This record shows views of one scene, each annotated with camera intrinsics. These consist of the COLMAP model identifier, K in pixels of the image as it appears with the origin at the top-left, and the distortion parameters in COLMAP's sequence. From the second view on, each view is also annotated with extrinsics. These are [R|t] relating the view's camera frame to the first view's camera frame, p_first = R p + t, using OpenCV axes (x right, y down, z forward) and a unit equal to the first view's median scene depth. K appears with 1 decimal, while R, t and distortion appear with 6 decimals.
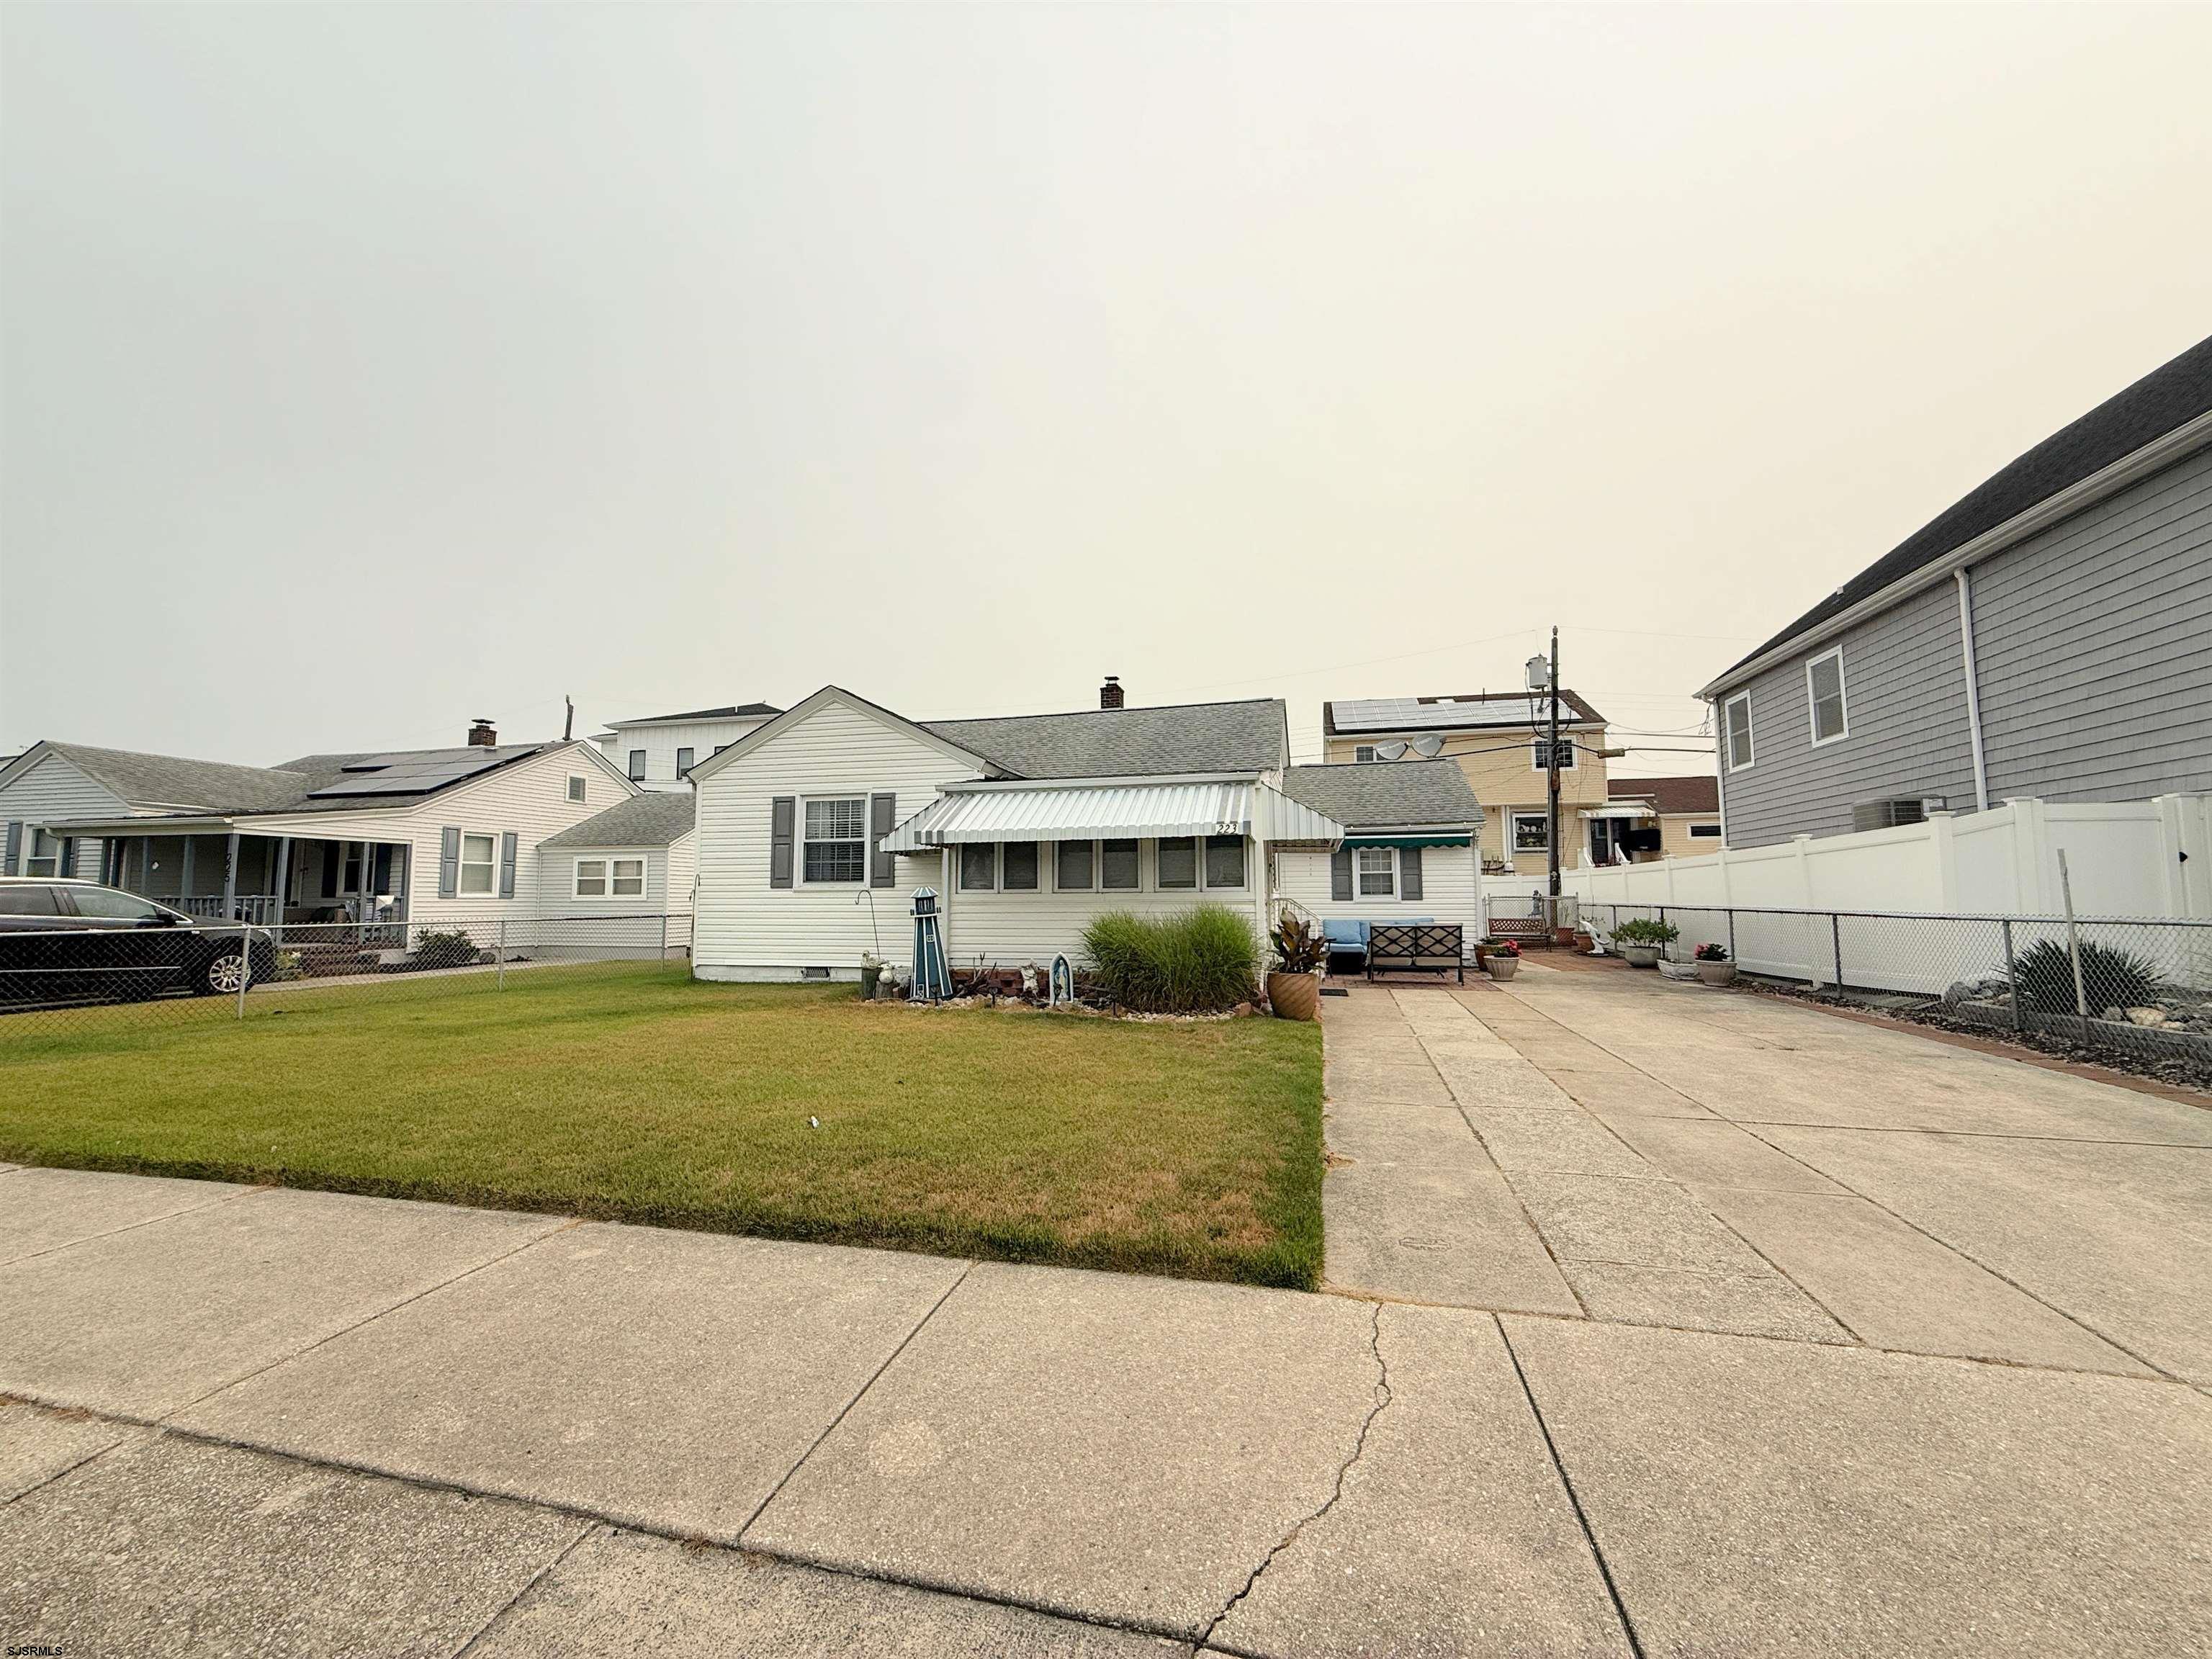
lens RADIAL K [[884.8, 0, 1094.7], [0, 884.8, 824.2], [0, 0, 1]] dist [0.000458, 0.000105]
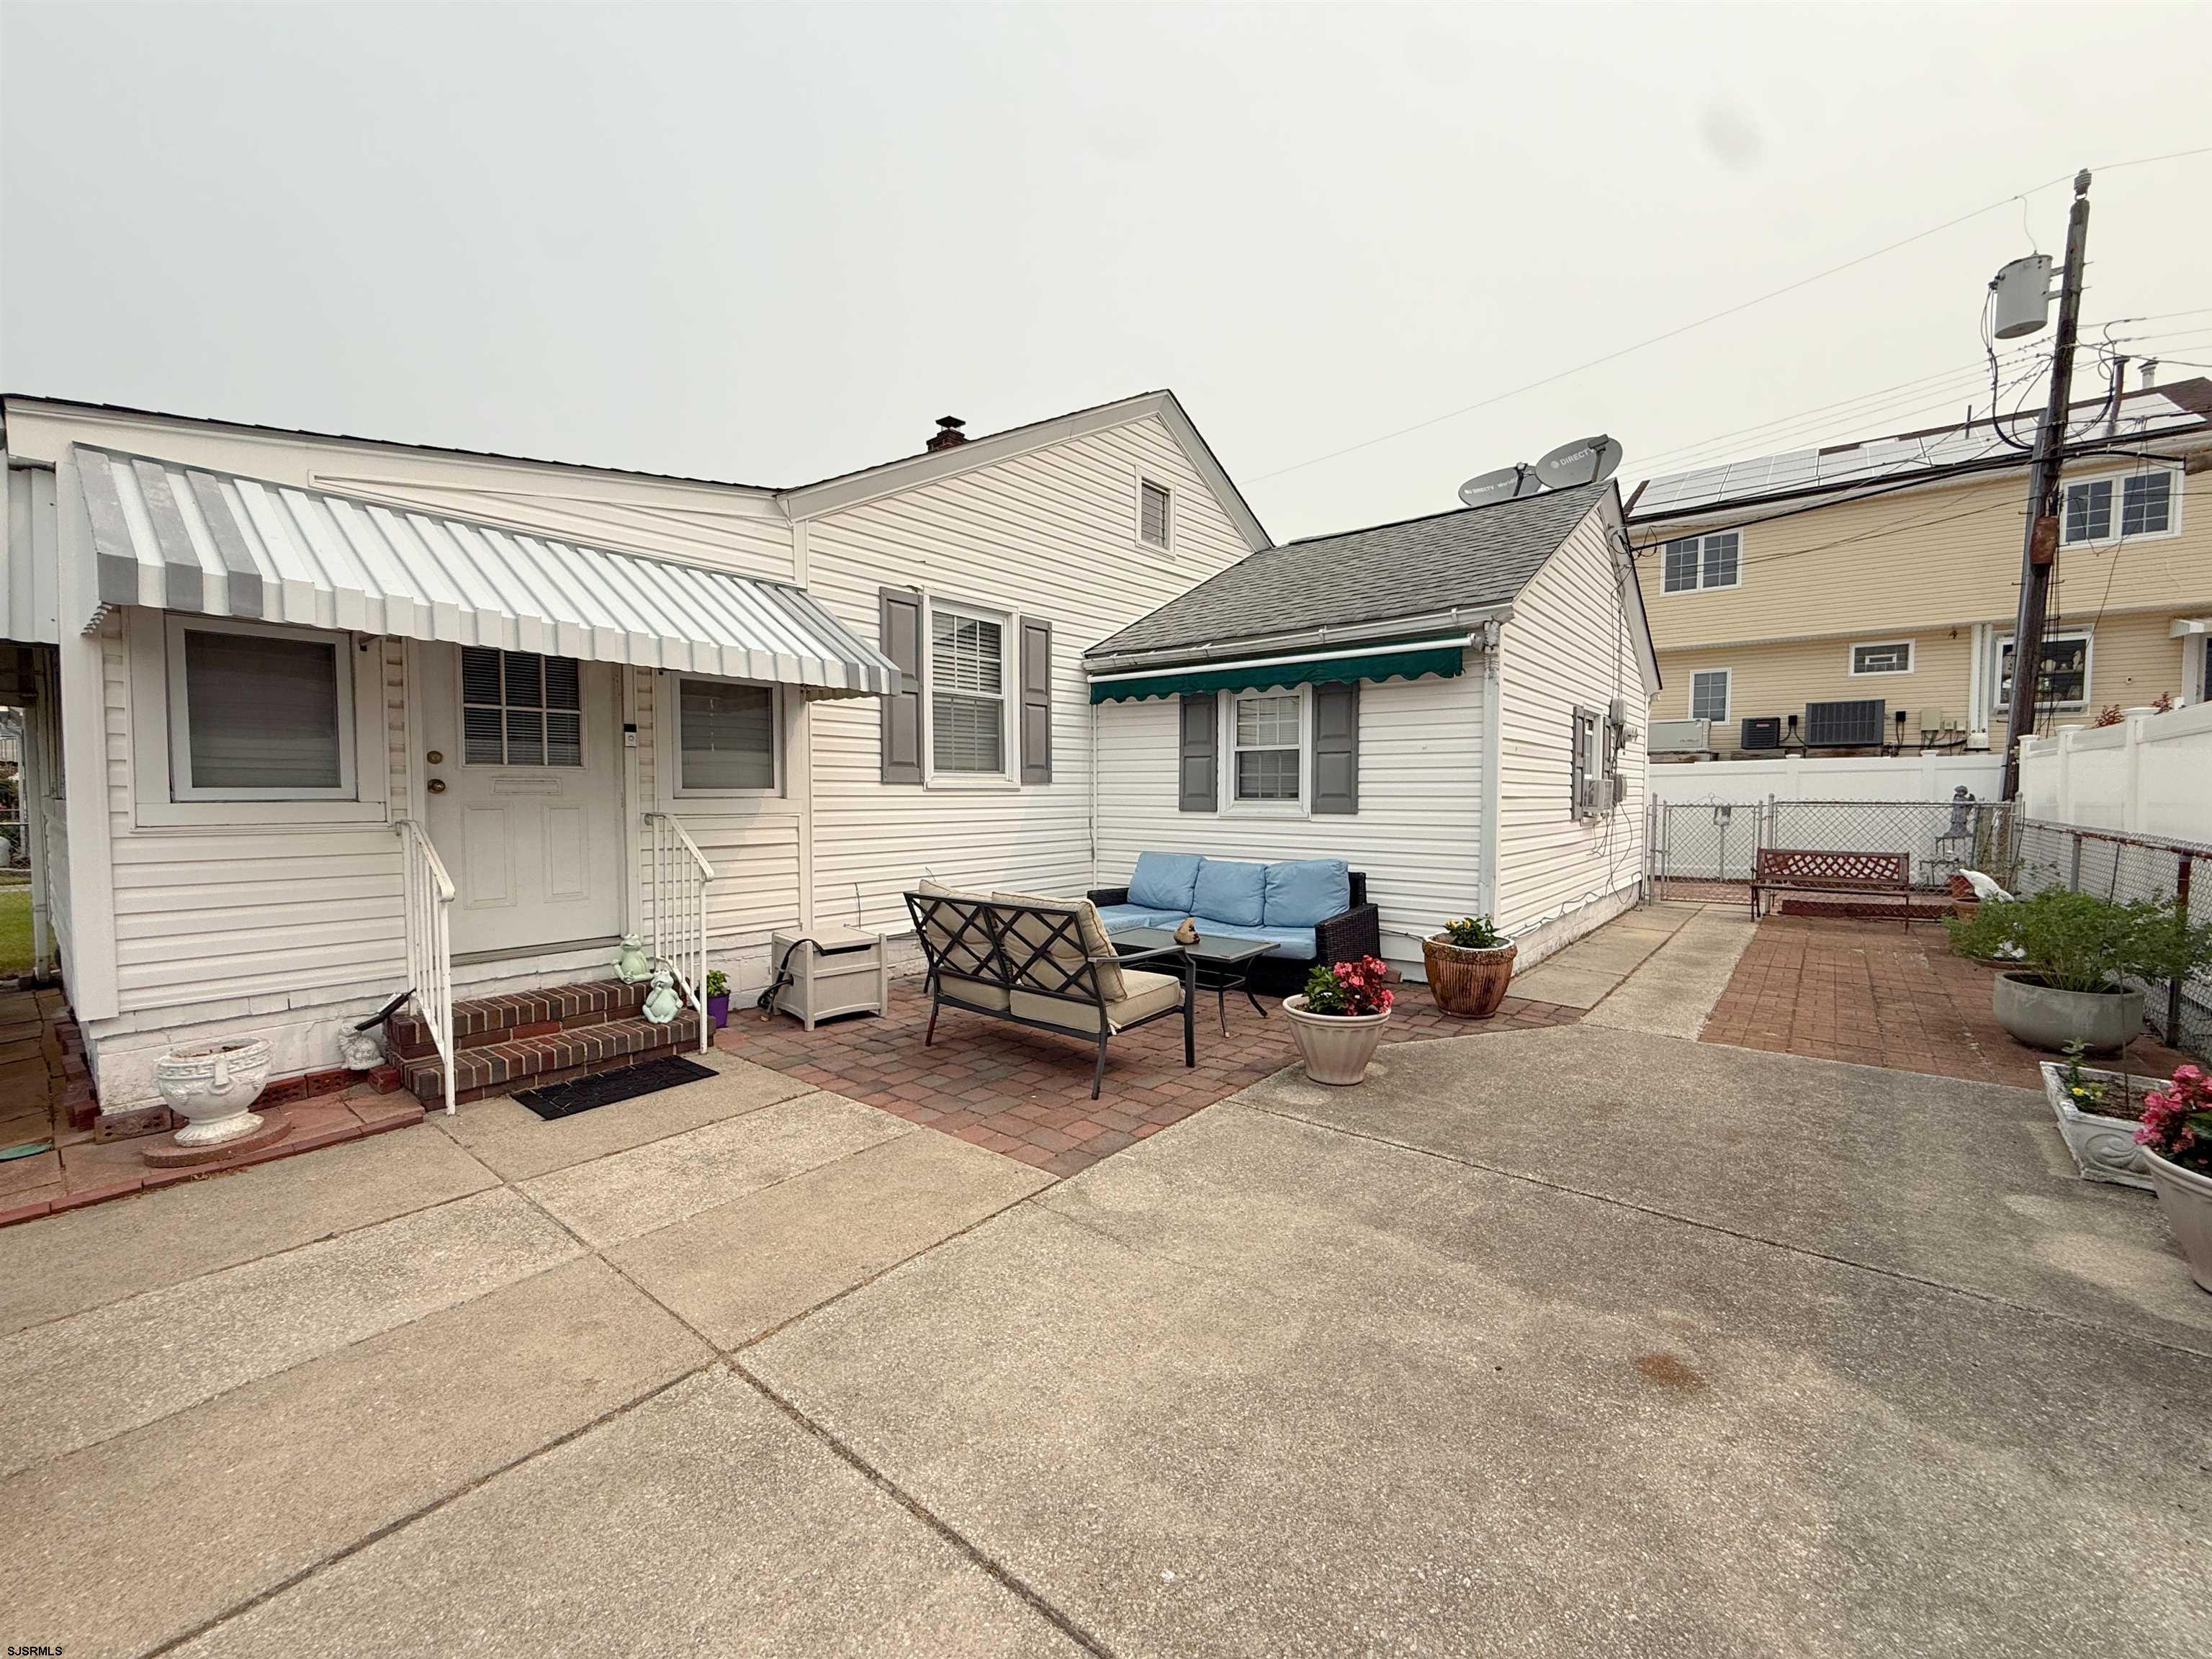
lens RADIAL K [[887.4, 0, 1106.0], [0, 887.4, 829.5], [0, 0, 1]] dist [-0.003057, 0.000134]
pose [[0.903356, 0.024799, -0.428173, 0.469761], [0.030838, 0.991987, 0.122516, 0.041808], [0.427781, -0.123879, 0.895353, 0.621834]]
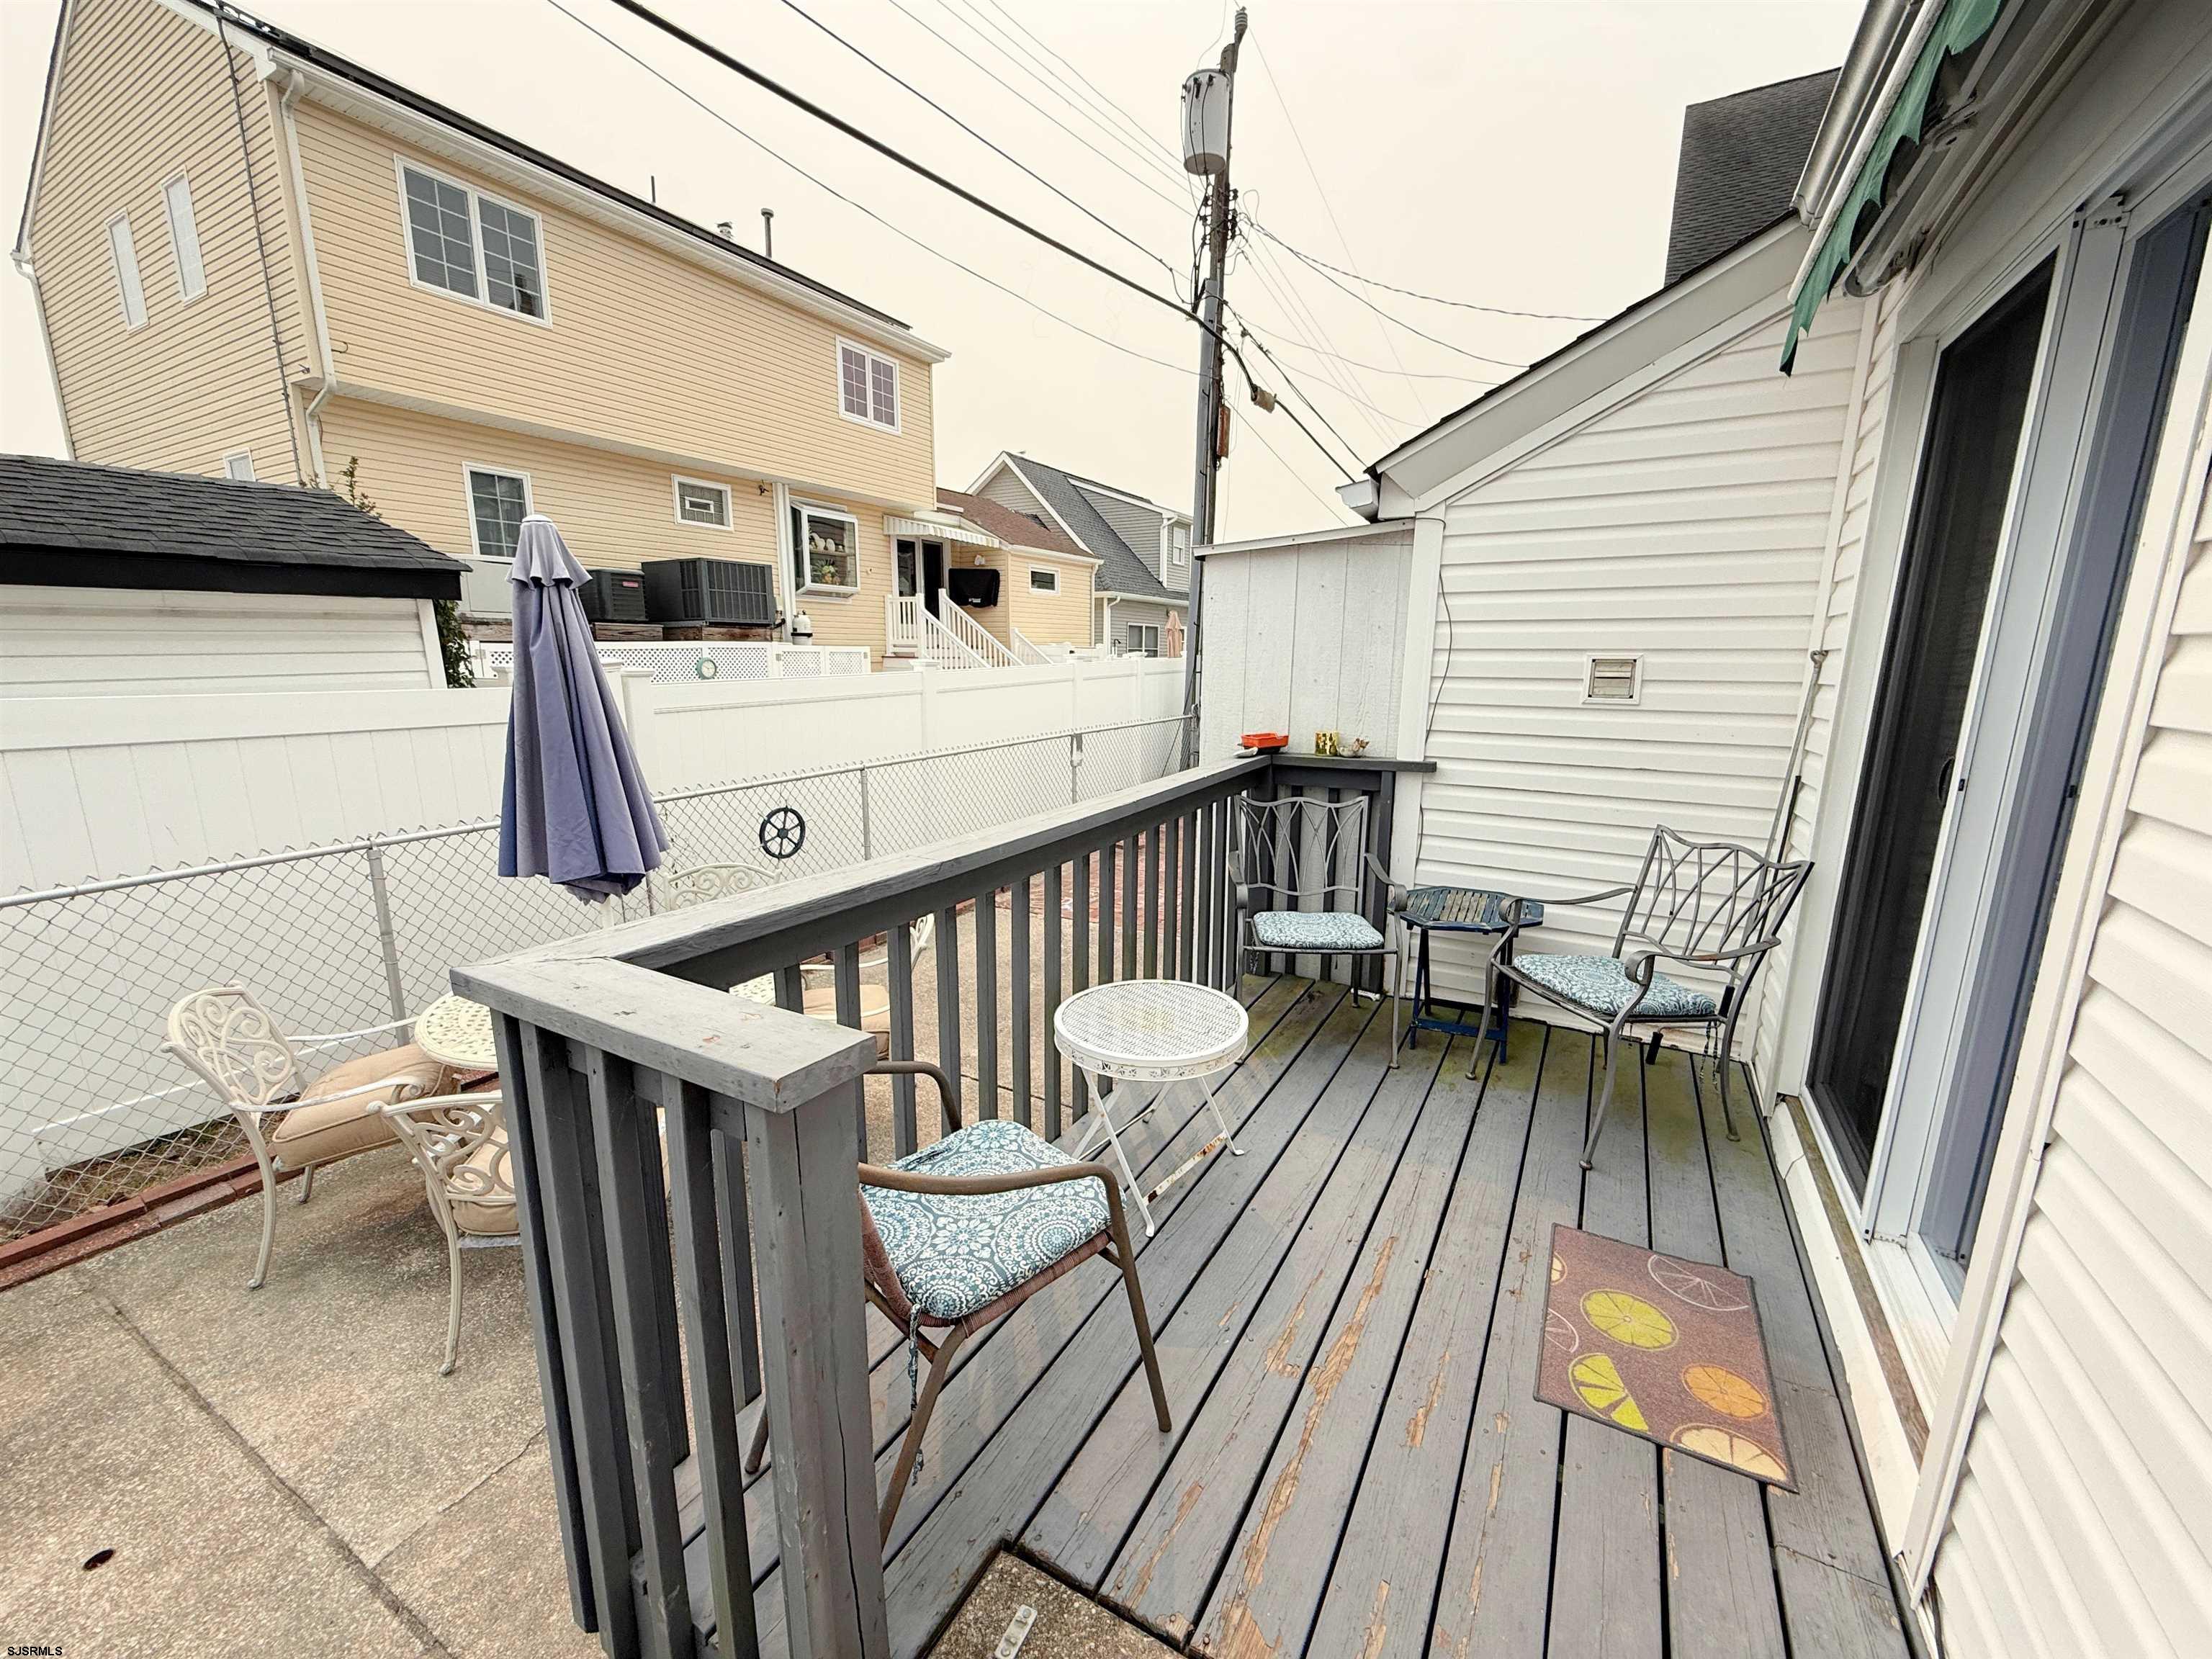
lens RADIAL K [[887.4, 0, 1106.0], [0, 887.4, 829.5], [0, 0, 1]] dist [-0.003057, 0.000134]
pose [[0.265030, -0.182314, 0.946848, 0.113501], [-0.089463, 0.973077, 0.212407, 0.082920], [-0.960081, -0.141002, 0.241585, 1.505778]]
